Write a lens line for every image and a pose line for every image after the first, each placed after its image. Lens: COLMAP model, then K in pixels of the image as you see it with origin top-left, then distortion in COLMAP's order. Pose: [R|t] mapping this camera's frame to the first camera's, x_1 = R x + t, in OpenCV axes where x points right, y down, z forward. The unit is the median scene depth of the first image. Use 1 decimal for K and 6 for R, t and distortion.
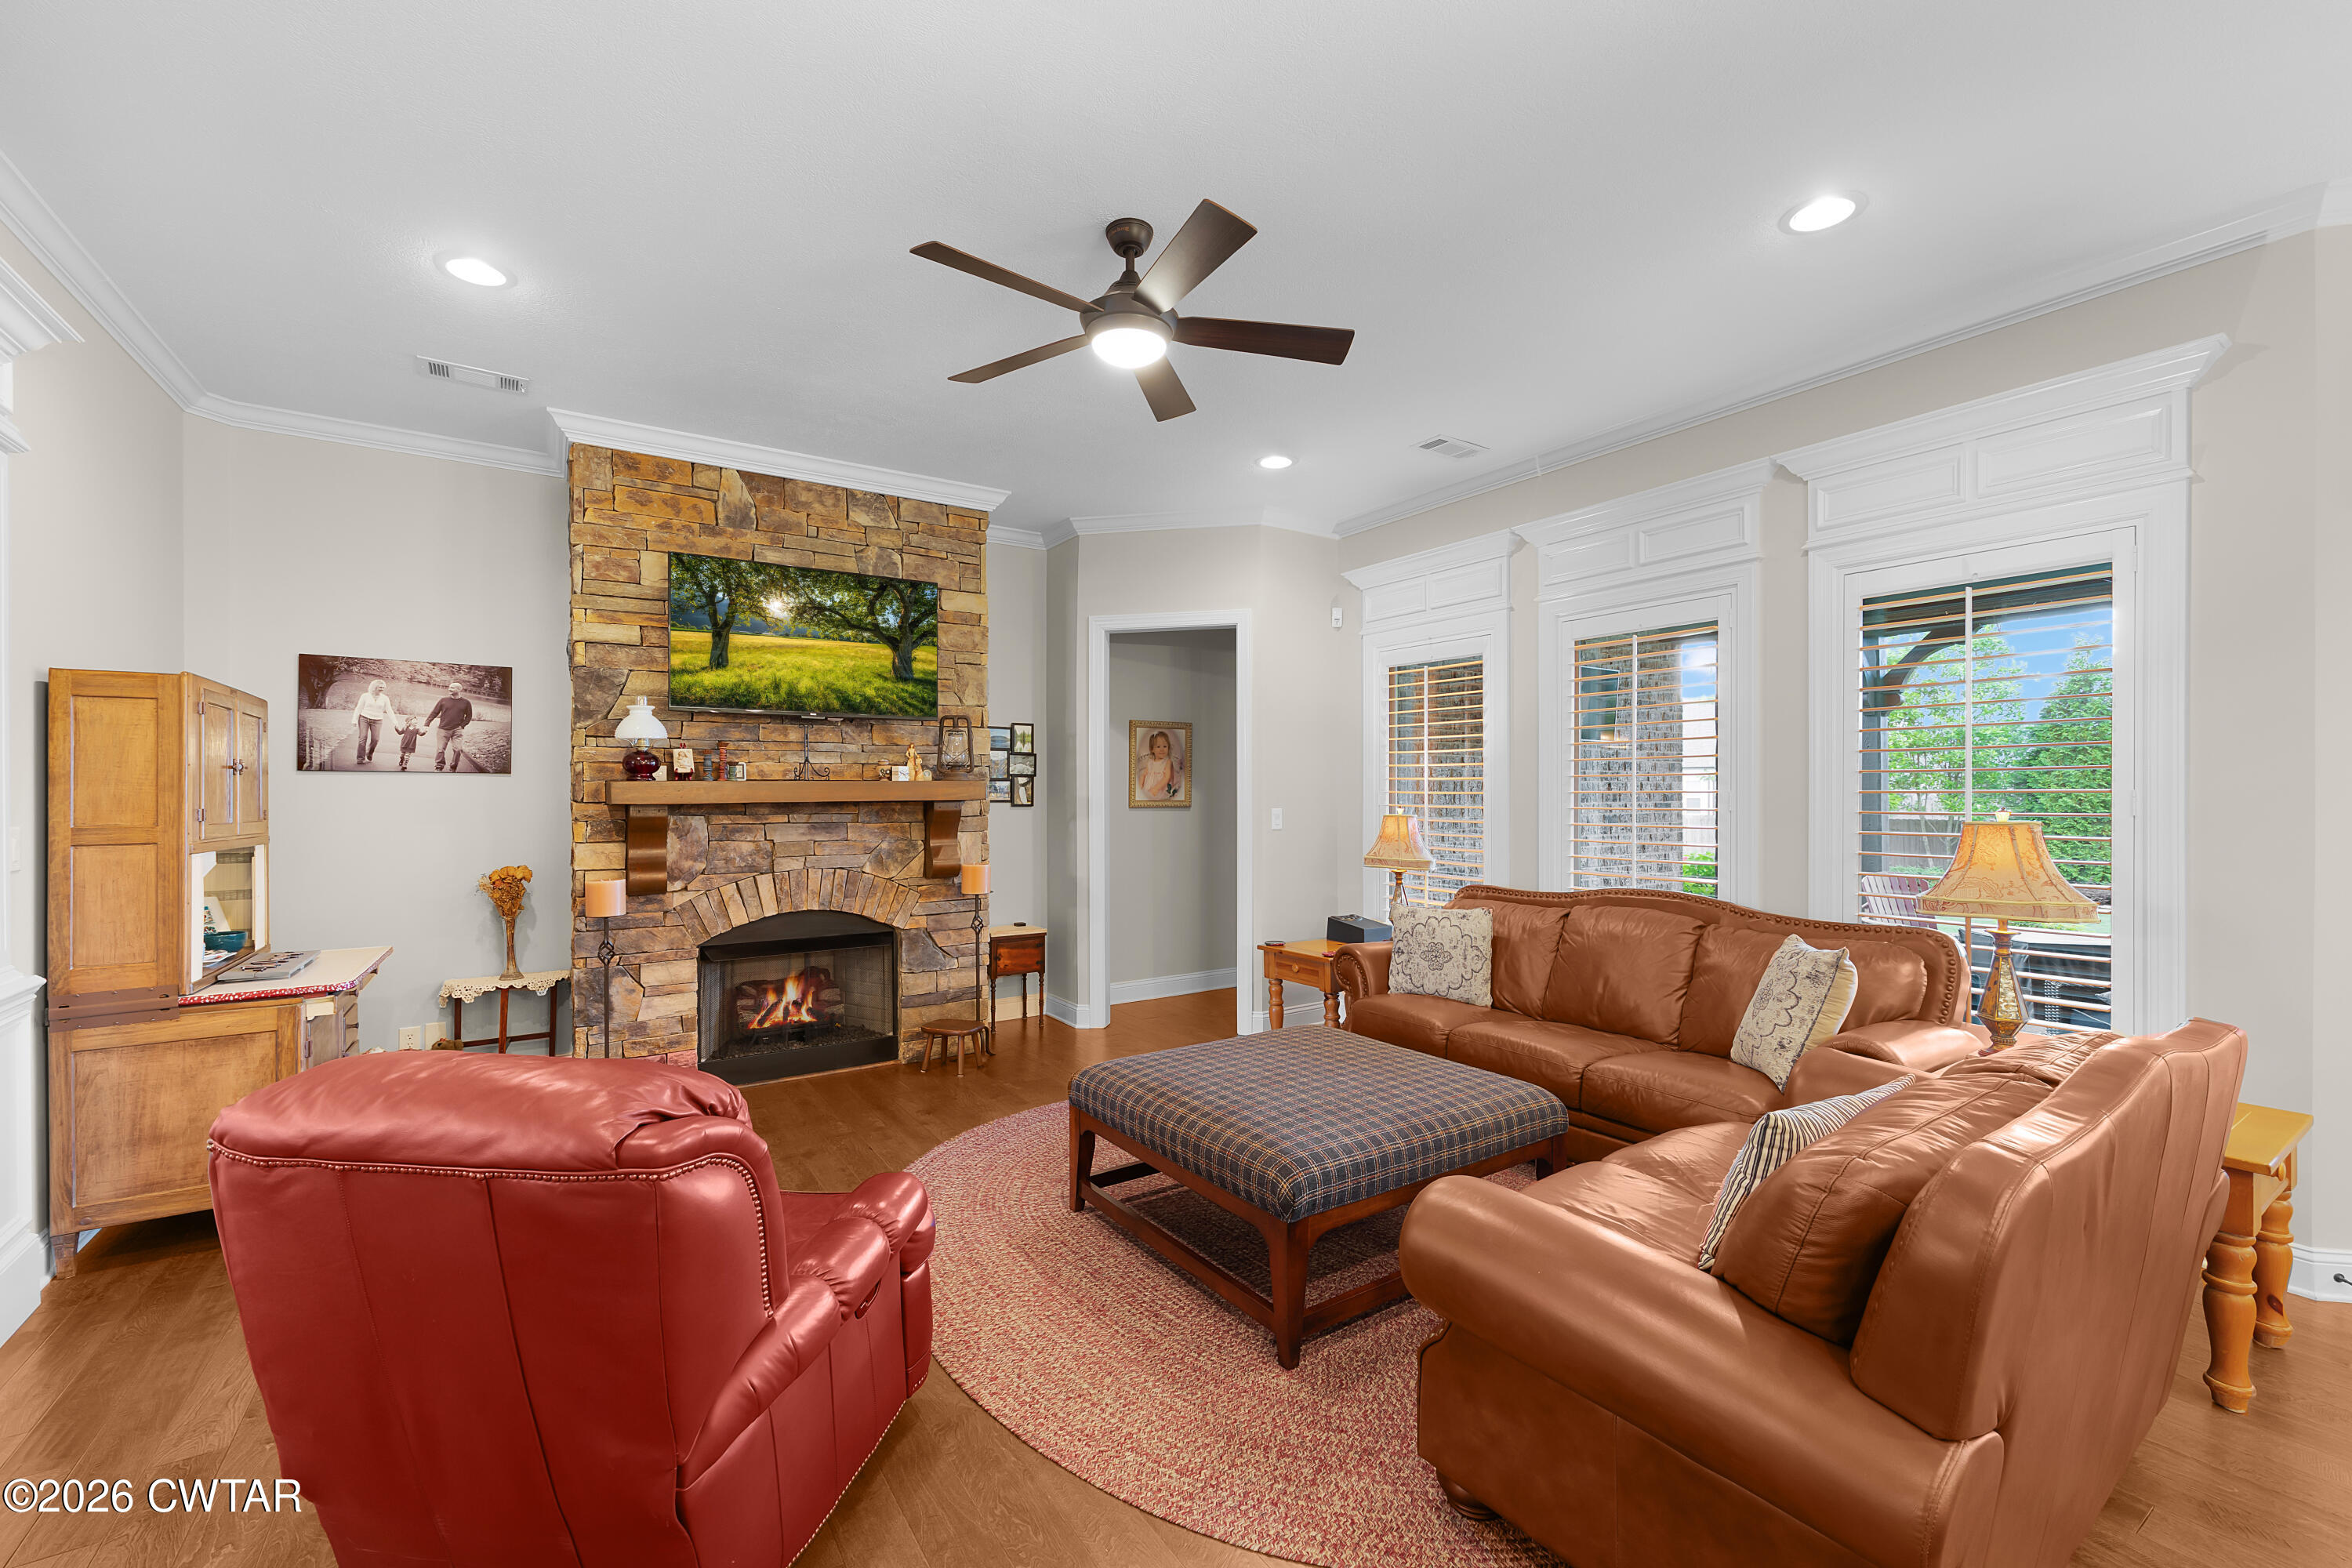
lens RADIAL K [[952.6, 0, 1180.7], [0, 952.6, 789.9], [0, 0, 1]] dist [-0.000362, -0.000004]
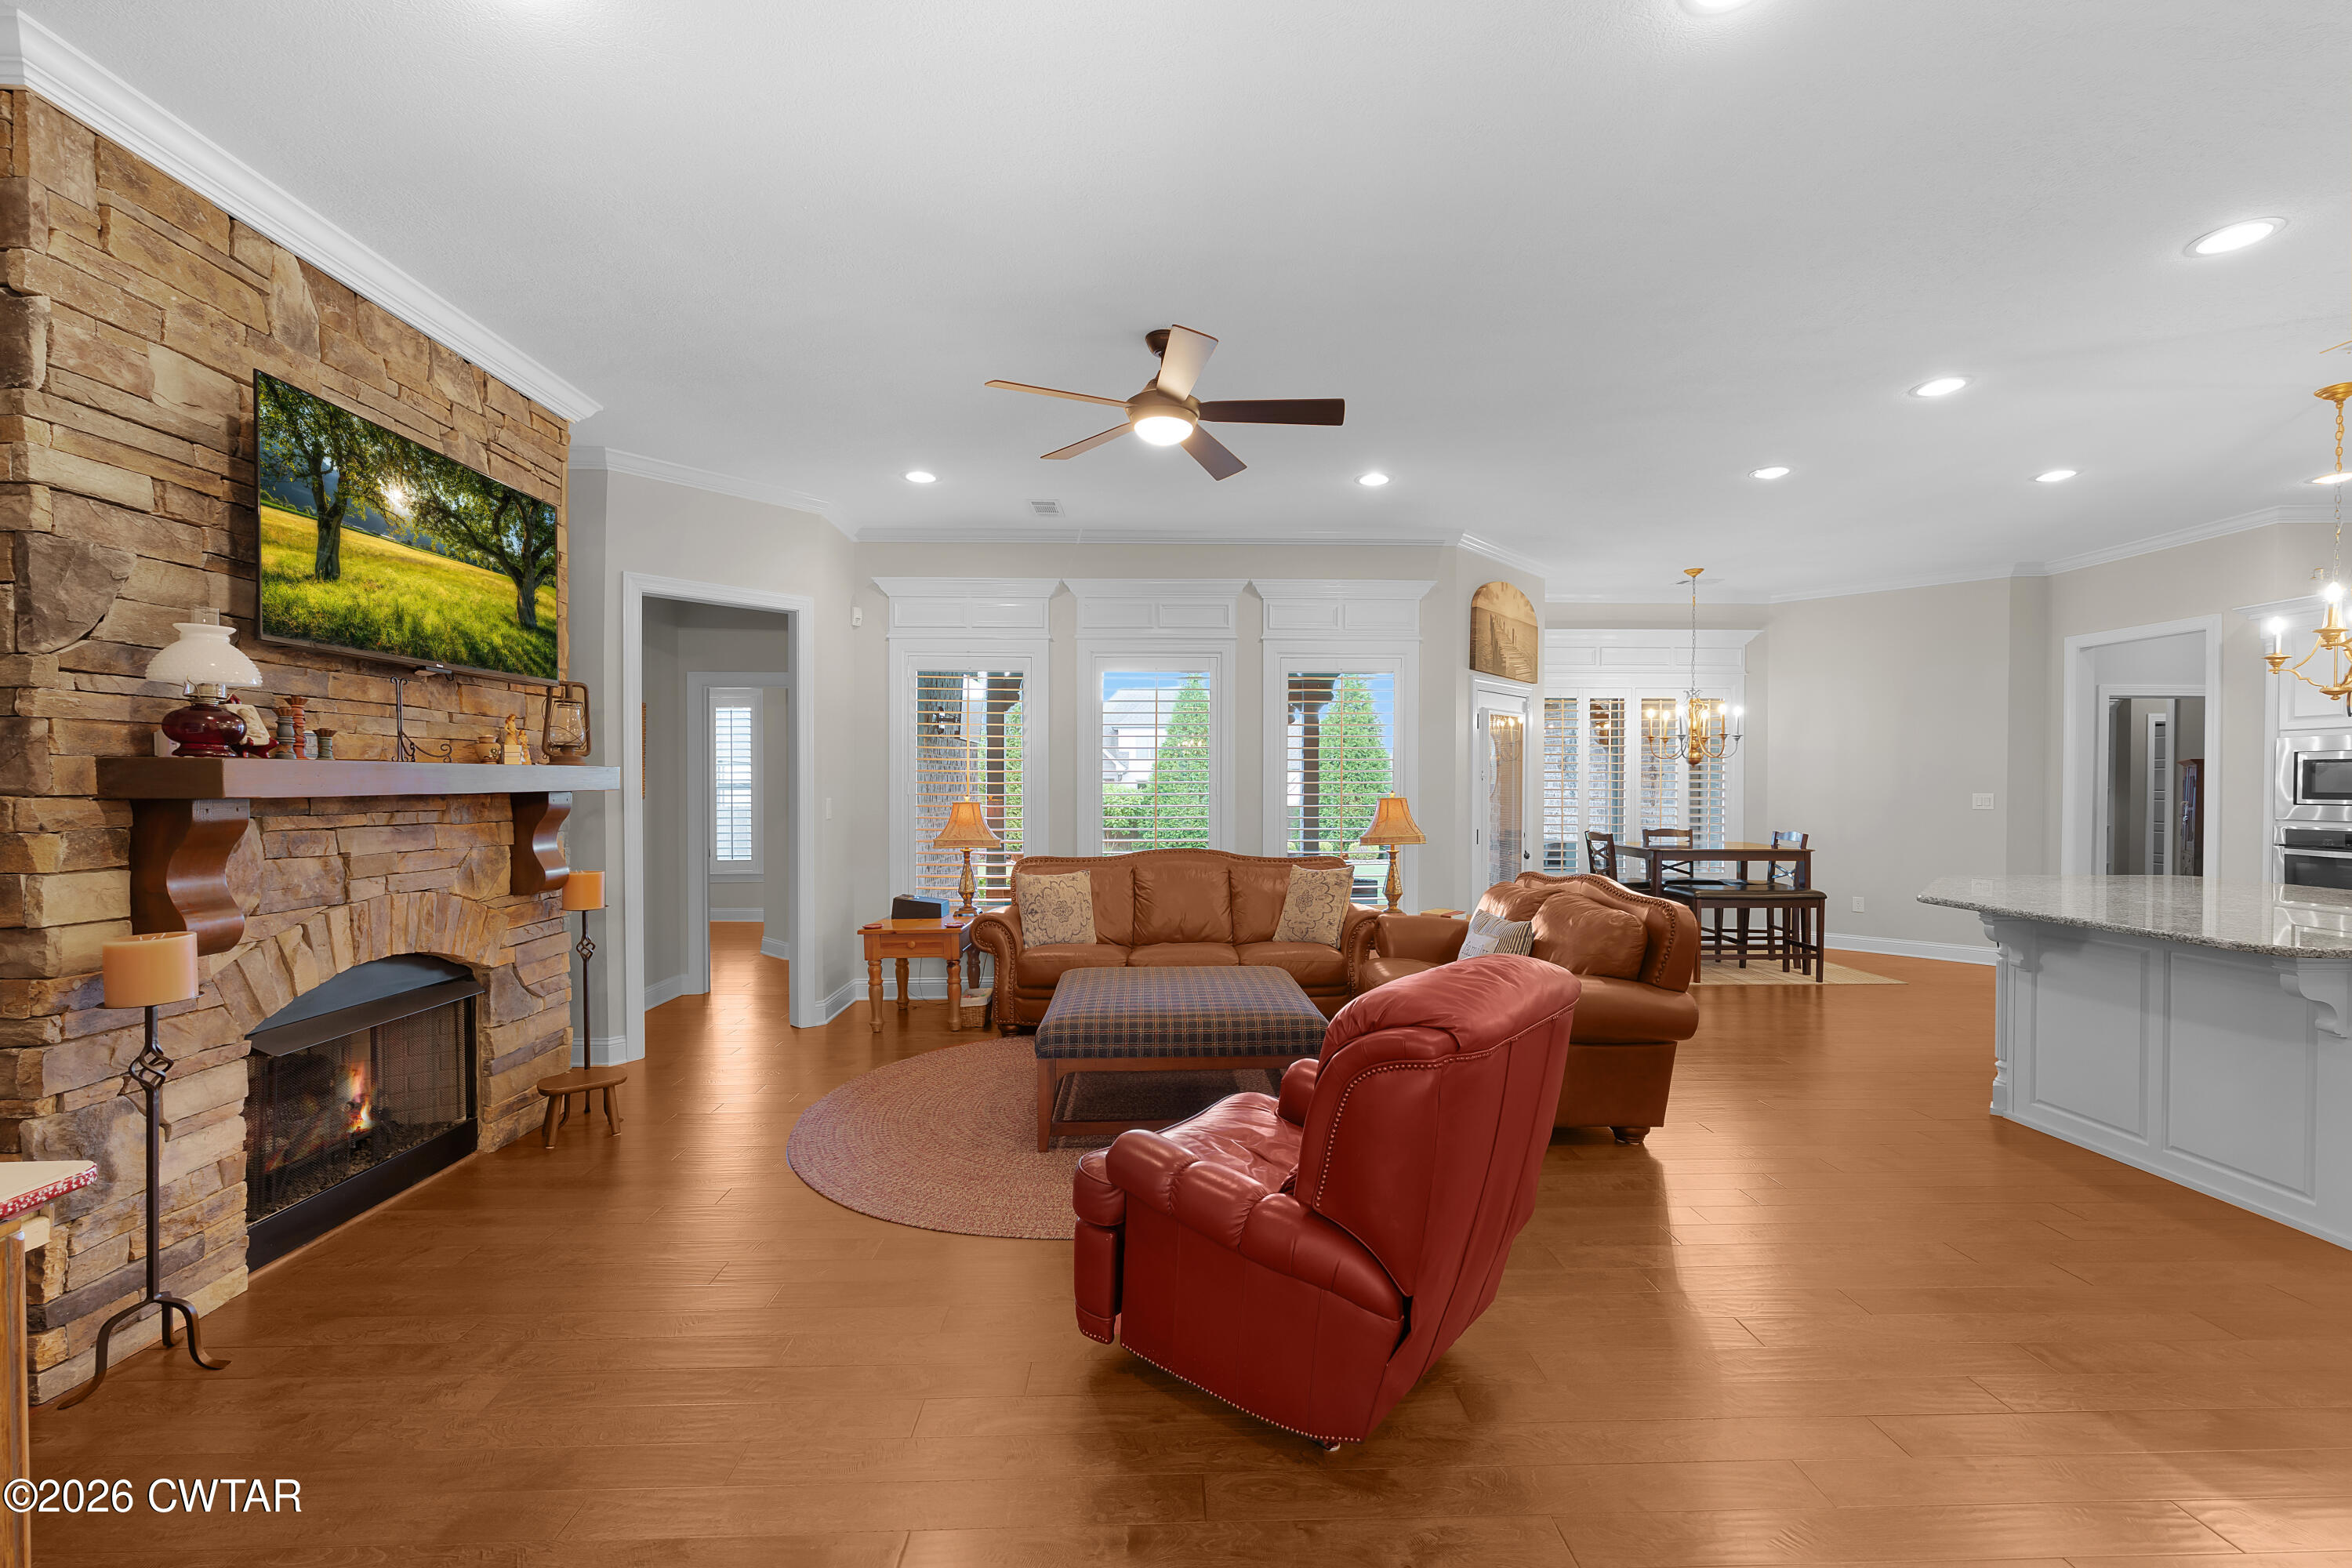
lens RADIAL K [[978.6, 0, 1137.6], [0, 978.6, 789.0], [0, 0, 1]] dist [0.000168, -0.000190]
pose [[0.533650, -0.002396, 0.845702, -0.714891], [-0.005447, 0.999966, 0.006270, 0.002229], [-0.845688, -0.007952, 0.533619, 0.201031]]
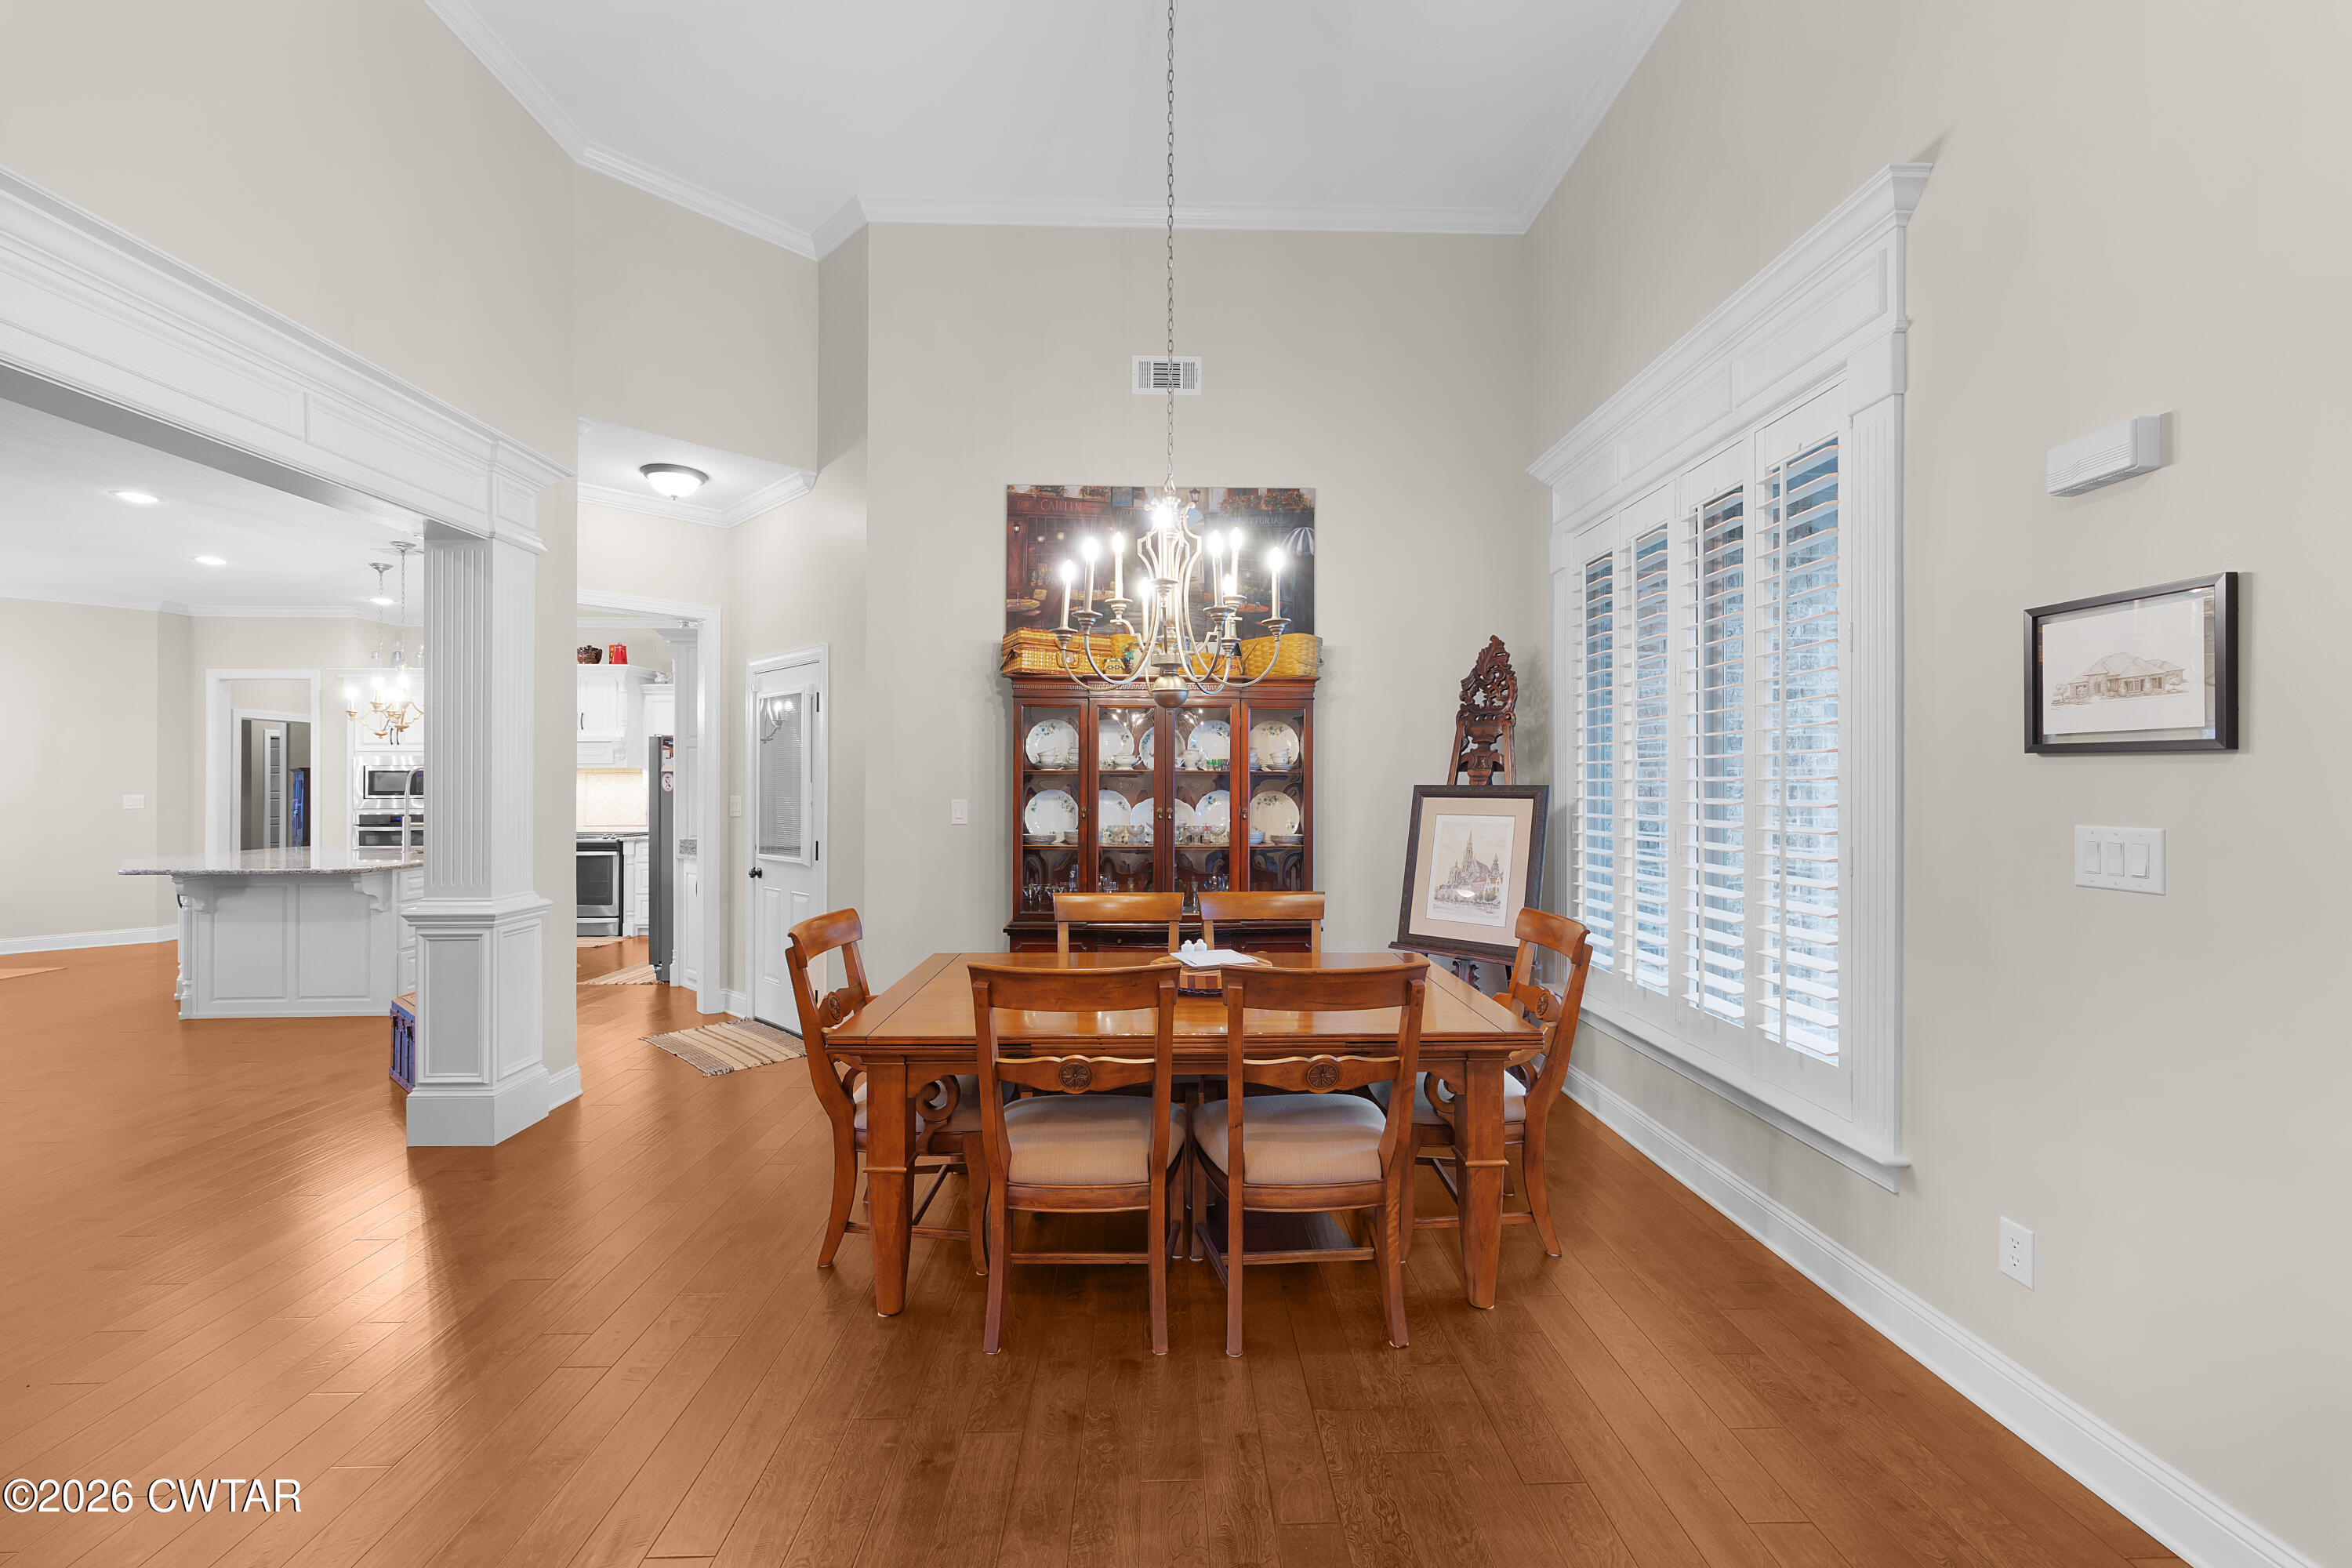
lens RADIAL K [[952.6, 0, 1180.7], [0, 952.6, 789.9], [0, 0, 1]] dist [-0.000362, -0.000004]
pose [[-0.847121, 0.000613, 0.531400, -1.286172], [0.000469, 1.000000, -0.000406, 0.005215], [-0.531400, -0.000095, -0.847121, 0.369935]]
